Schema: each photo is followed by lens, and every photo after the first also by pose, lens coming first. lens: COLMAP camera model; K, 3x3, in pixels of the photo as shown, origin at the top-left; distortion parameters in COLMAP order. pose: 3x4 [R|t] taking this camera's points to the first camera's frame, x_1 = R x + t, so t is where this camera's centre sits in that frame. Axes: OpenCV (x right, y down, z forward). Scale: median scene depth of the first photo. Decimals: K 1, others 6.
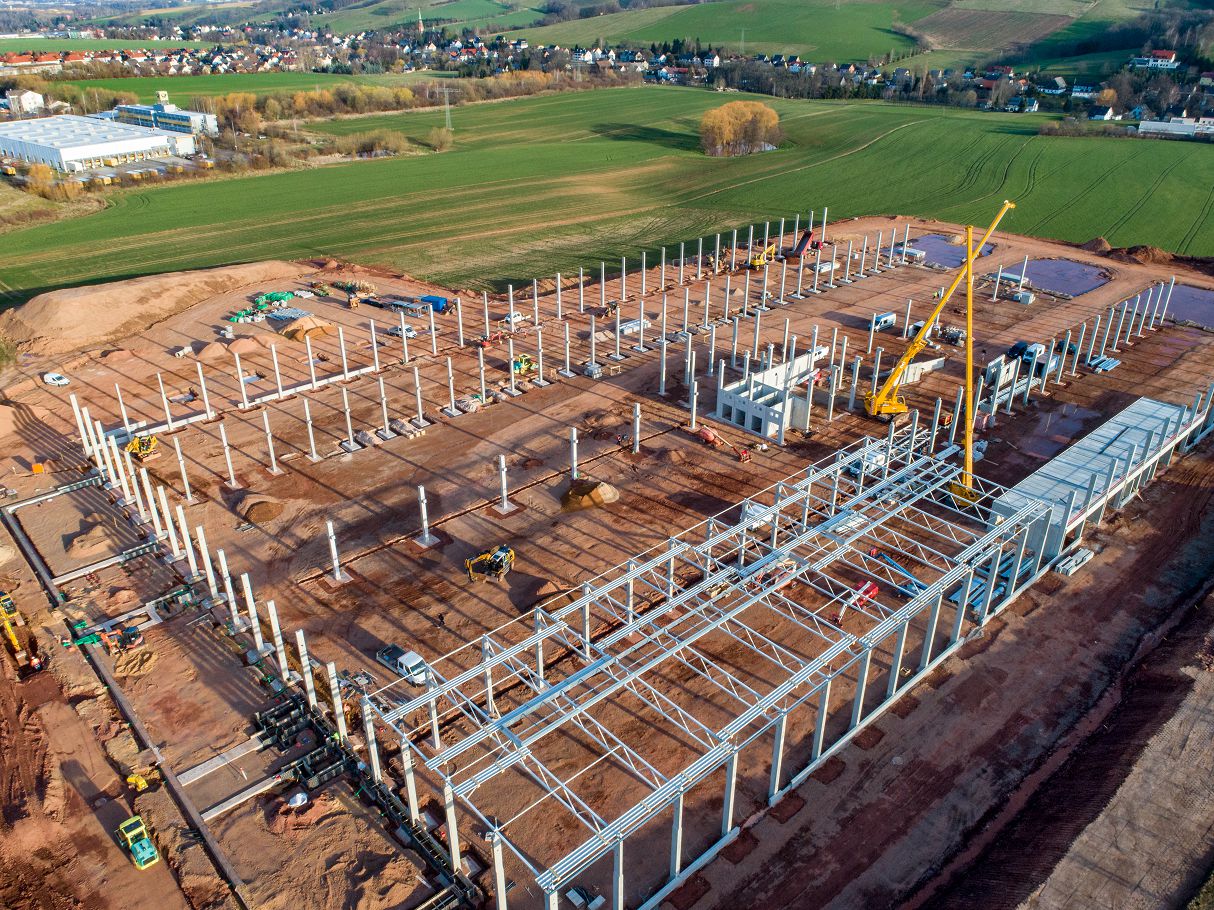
lens RADIAL K [[918.3, 0, 605.7], [0, 918.3, 457.5], [0, 0, 1]] dist [-0.021867, 0.011599]
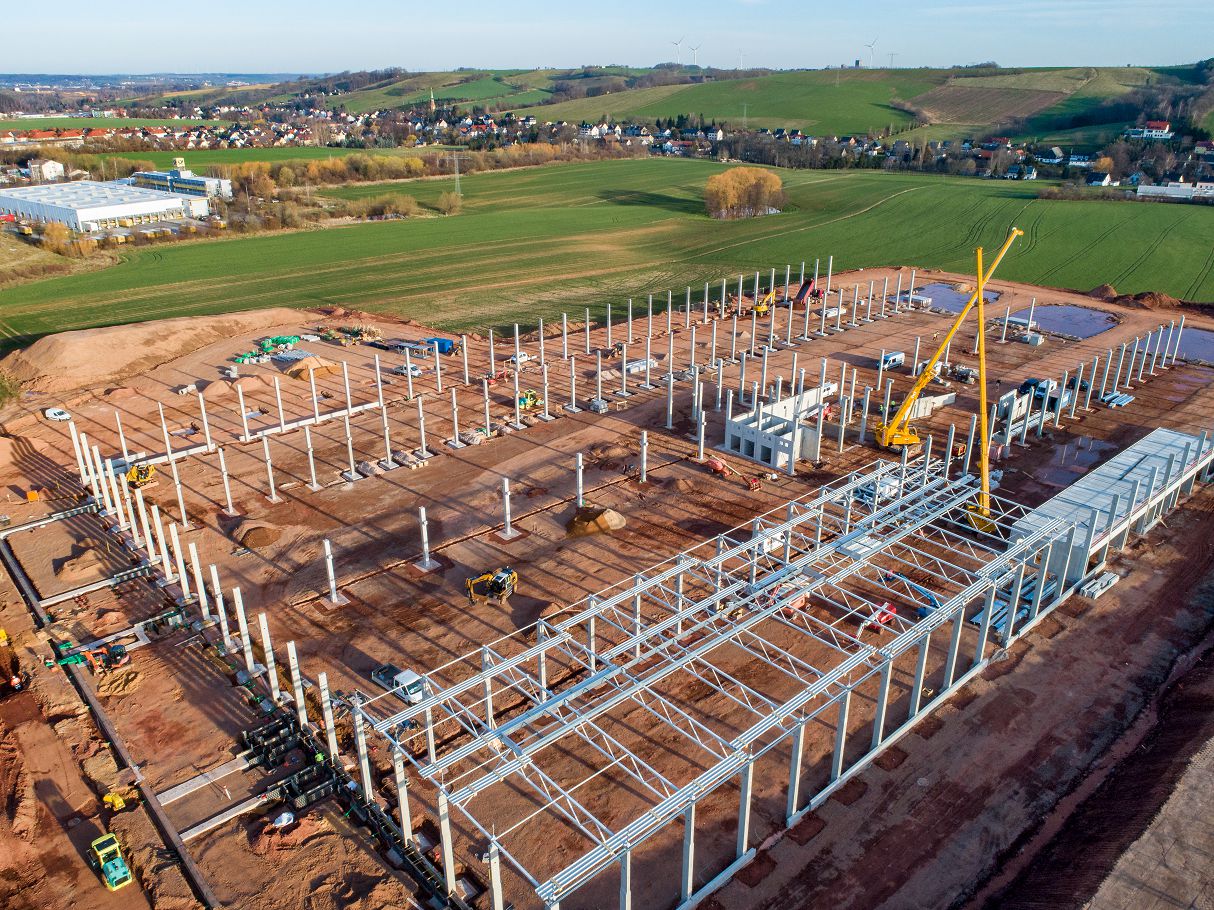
lens RADIAL K [[918.3, 0, 605.7], [0, 918.3, 457.5], [0, 0, 1]] dist [-0.021867, 0.011599]
pose [[0.999975, -0.000447, -0.007060, 0.000240], [-0.000094, 0.997071, -0.076487, 0.040465], [0.007074, 0.076486, 0.997046, 0.021117]]
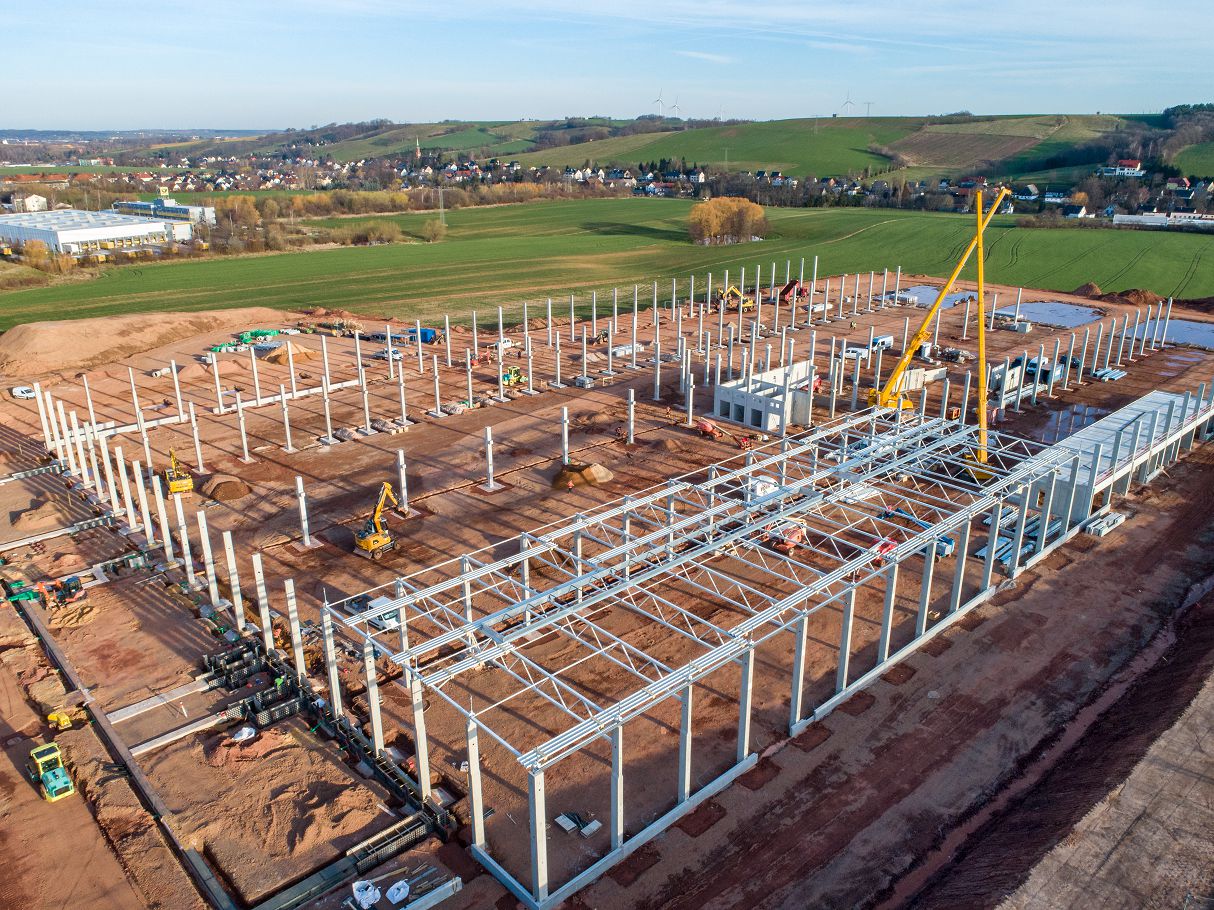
lens RADIAL K [[918.3, 0, 605.7], [0, 918.3, 457.5], [0, 0, 1]] dist [-0.021867, 0.011599]
pose [[0.999933, -0.007194, 0.009092, -0.001077], [0.008316, 0.991462, -0.130134, 0.123127], [-0.008078, 0.130201, 0.991455, 0.058295]]
